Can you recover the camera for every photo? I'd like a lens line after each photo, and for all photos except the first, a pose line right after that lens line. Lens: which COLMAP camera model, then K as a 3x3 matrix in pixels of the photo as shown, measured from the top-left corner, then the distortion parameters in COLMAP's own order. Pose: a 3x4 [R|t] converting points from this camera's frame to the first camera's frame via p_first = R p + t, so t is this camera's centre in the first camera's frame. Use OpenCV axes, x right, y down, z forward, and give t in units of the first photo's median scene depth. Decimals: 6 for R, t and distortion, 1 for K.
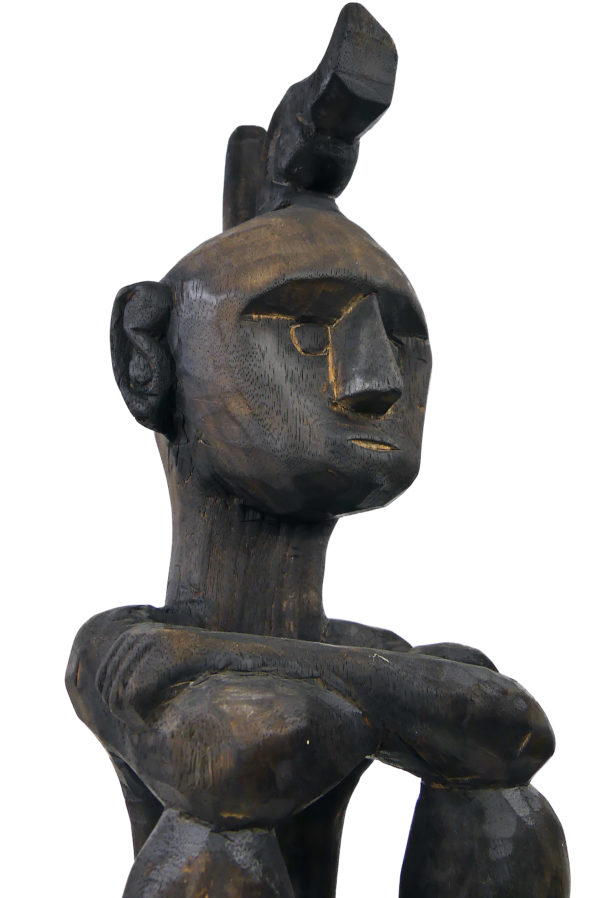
lens RADIAL K [[681.9, 0, 300.0], [0, 681.9, 449.0], [0, 0, 1]] dist [-0.010963, -0.005327]
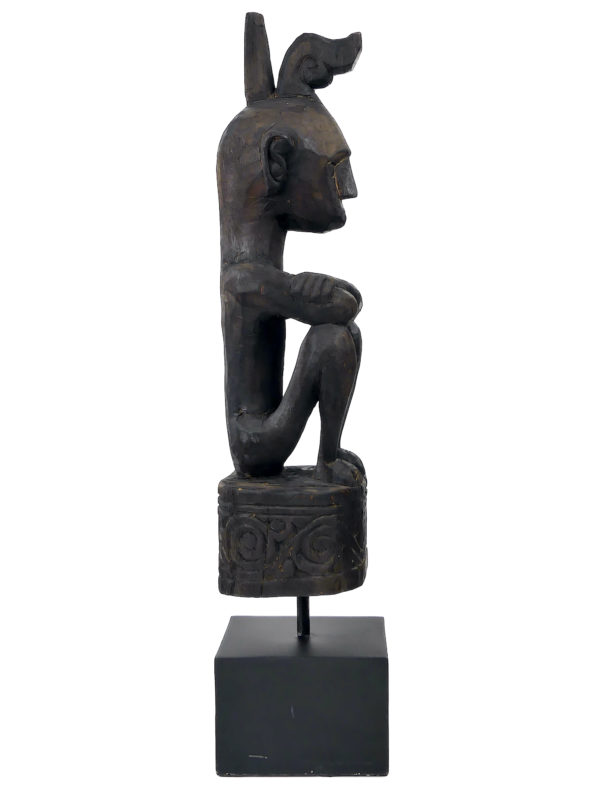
lens RADIAL K [[1145.8, 0, 300.0], [0, 1145.8, 400.0], [0, 0, 1]] dist [-0.030164, -0.039942]
pose [[0.561773, -0.087374, 0.822665, -3.906742], [-0.230713, 0.938409, 0.257214, -0.448727], [-0.794470, -0.334295, 0.507015, -1.532394]]
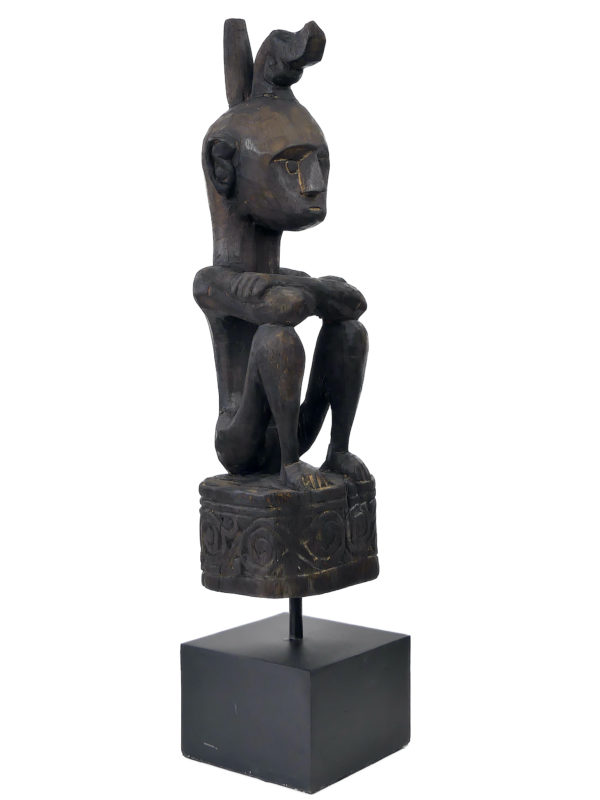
lens RADIAL K [[1145.8, 0, 300.0], [0, 1145.8, 400.0], [0, 0, 1]] dist [-0.030164, -0.039942]
pose [[0.946316, -0.067496, 0.316119, -1.436279], [-0.053033, 0.932286, 0.357814, -0.917443], [-0.318864, -0.355369, 0.878657, -3.281006]]
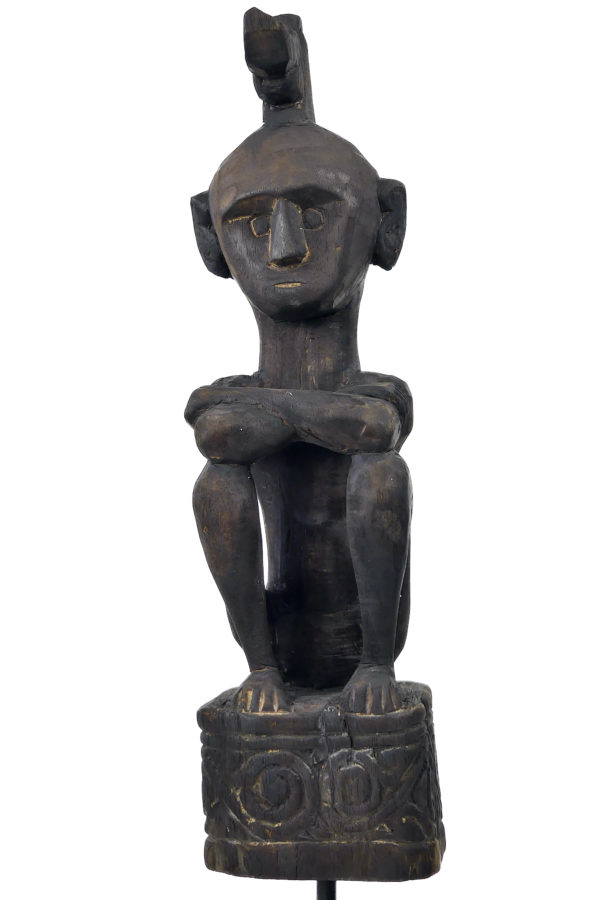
lens RADIAL K [[1739.7, 0, 300.2], [0, 1739.7, 462.2], [0, 0, 1]] dist [0.029362, -0.054904]
pose [[0.774505, -0.045746, -0.630912, 2.943206], [0.228916, 0.950051, 0.212131, -0.516978], [0.589695, -0.308723, 0.746291, -2.537508]]
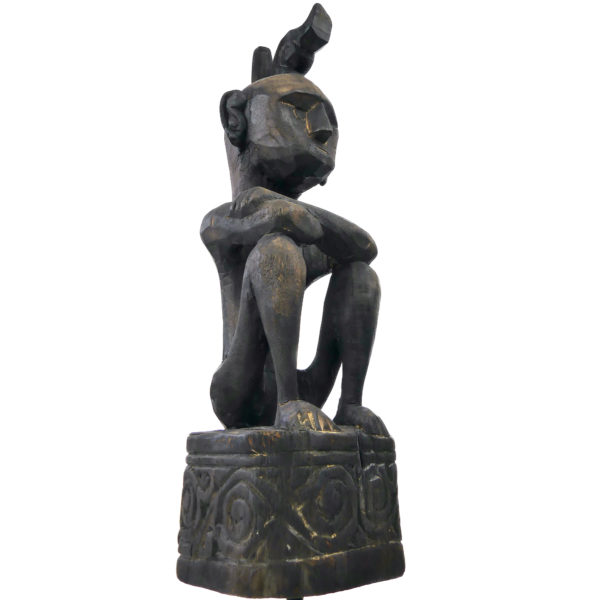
lens RADIAL K [[456.8, 0, 300.0], [0, 456.8, 300.0], [0, 0, 1]] dist [-0.009700, -0.004477]
pose [[0.976565, 0.055083, 0.208056, -0.332974], [-0.046391, 0.997844, -0.046434, 0.685379], [-0.210165, 0.035693, 0.977014, -0.808345]]
